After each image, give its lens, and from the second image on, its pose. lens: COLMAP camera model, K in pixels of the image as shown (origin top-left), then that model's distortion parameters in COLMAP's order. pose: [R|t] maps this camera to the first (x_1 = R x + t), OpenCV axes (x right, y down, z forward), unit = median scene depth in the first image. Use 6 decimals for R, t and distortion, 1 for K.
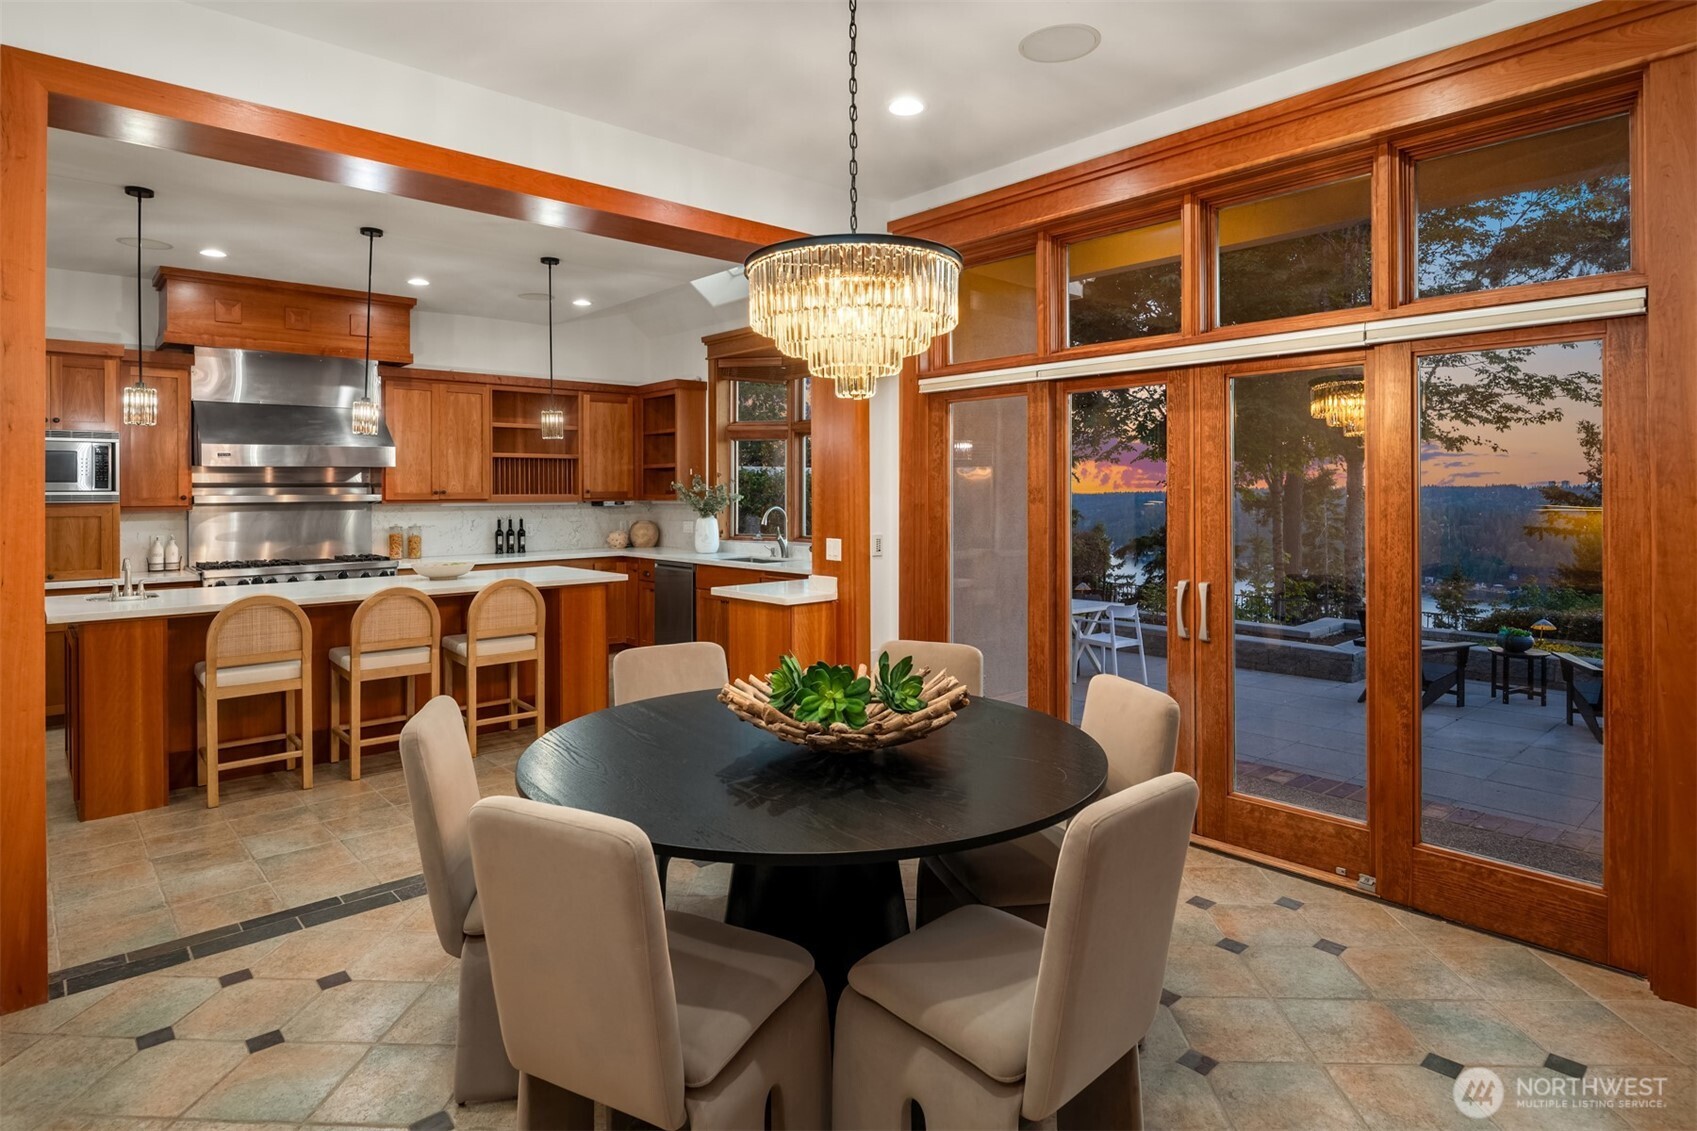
lens RADIAL K [[921.4, 0, 865.9], [0, 921.4, 486.9], [0, 0, 1]] dist [-0.004952, -0.003937]
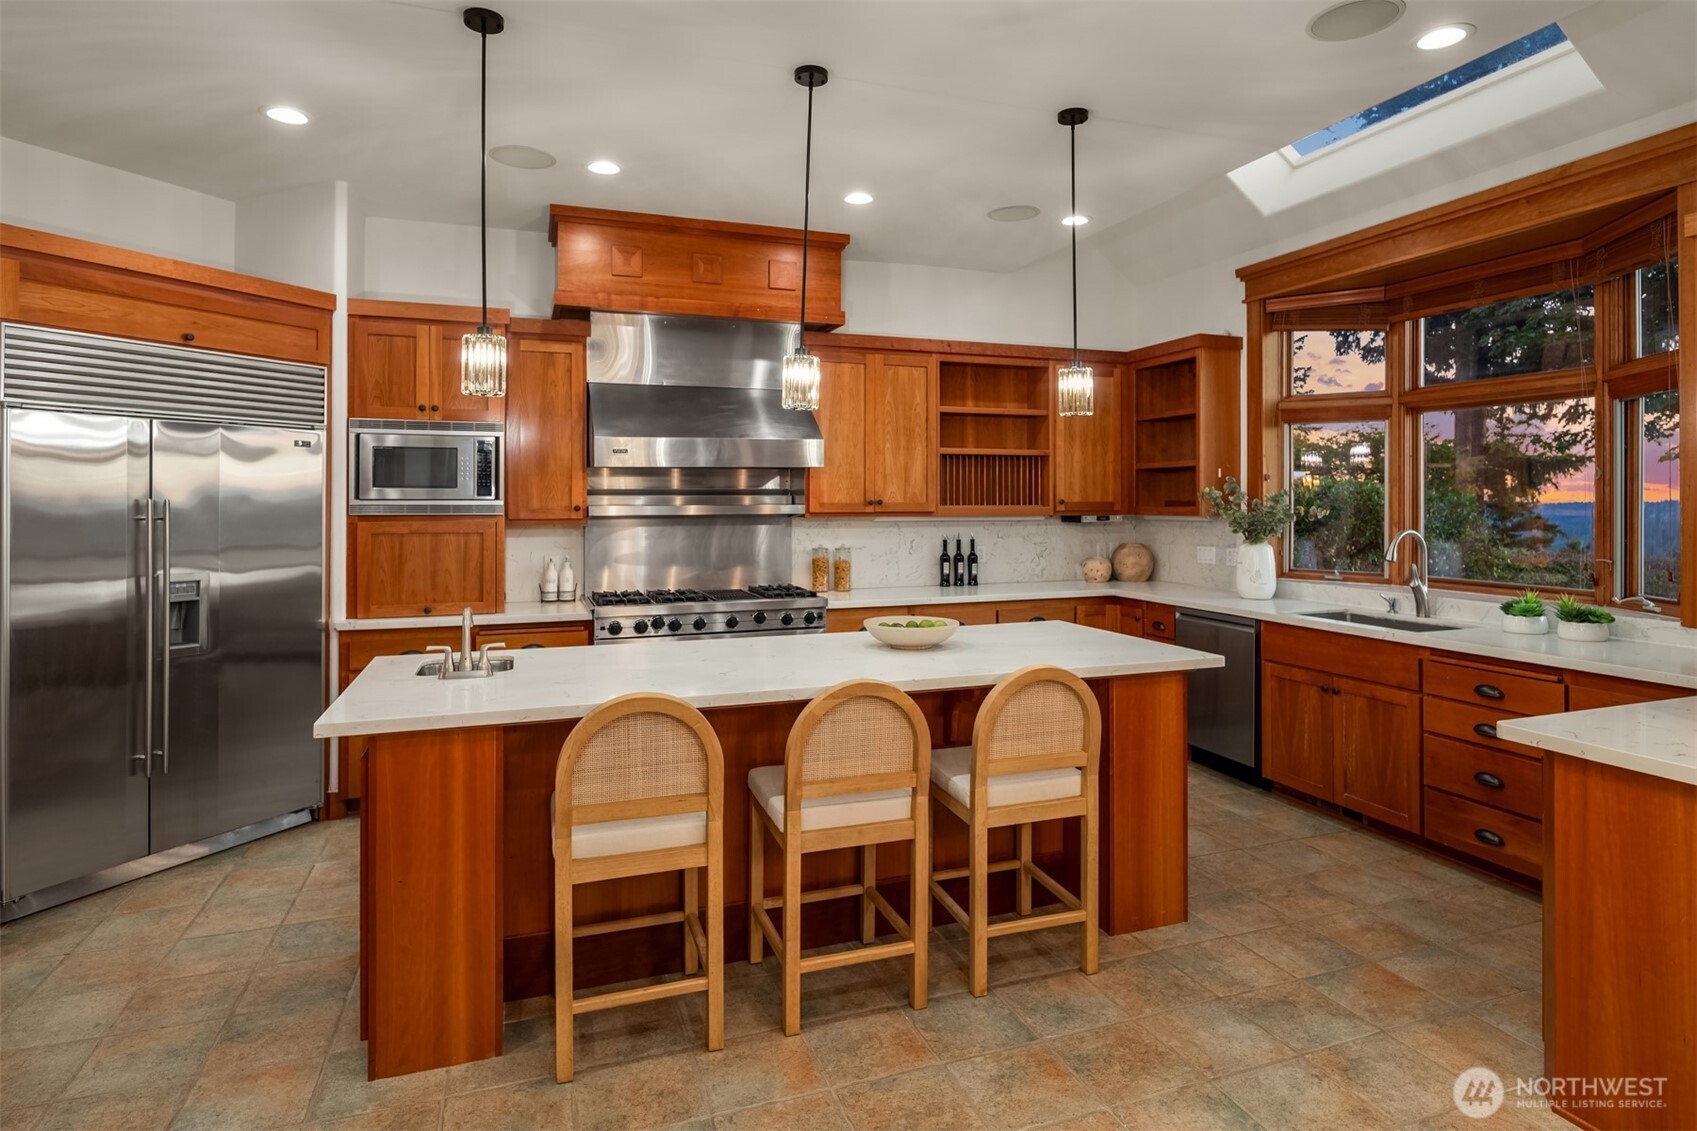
lens RADIAL K [[921.4, 0, 865.9], [0, 921.4, 486.9], [0, 0, 1]] dist [-0.004952, -0.003937]
pose [[0.926362, -0.001021, -0.376632, -0.197237], [-0.002058, 0.999968, -0.007773, -0.000741], [0.376628, 0.007975, 0.926330, 0.324503]]
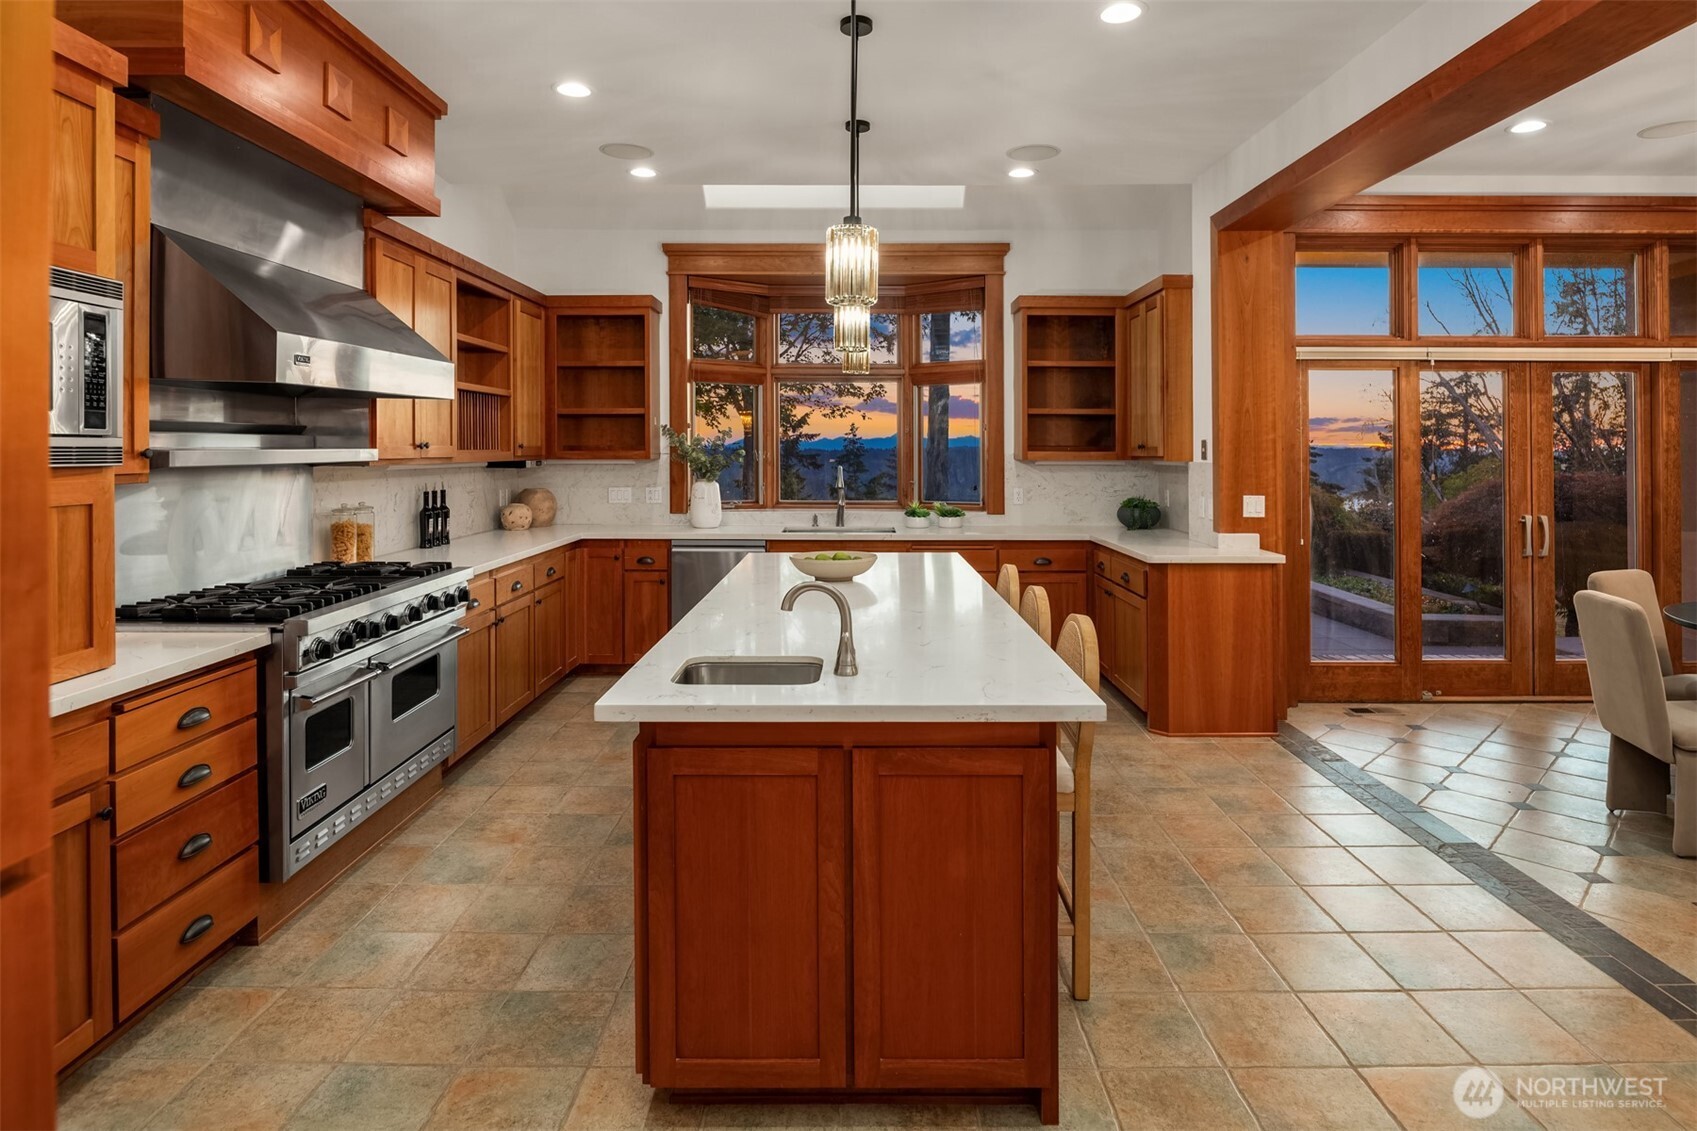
lens RADIAL K [[938.6, 0, 841.8], [0, 938.6, 439.7], [0, 0, 1]] dist [-0.005041, -0.004051]
pose [[0.678540, 0.012893, 0.734451, -0.724712], [-0.008738, 0.999917, -0.009481, 0.005512], [-0.734512, 0.000016, 0.678596, 0.416594]]
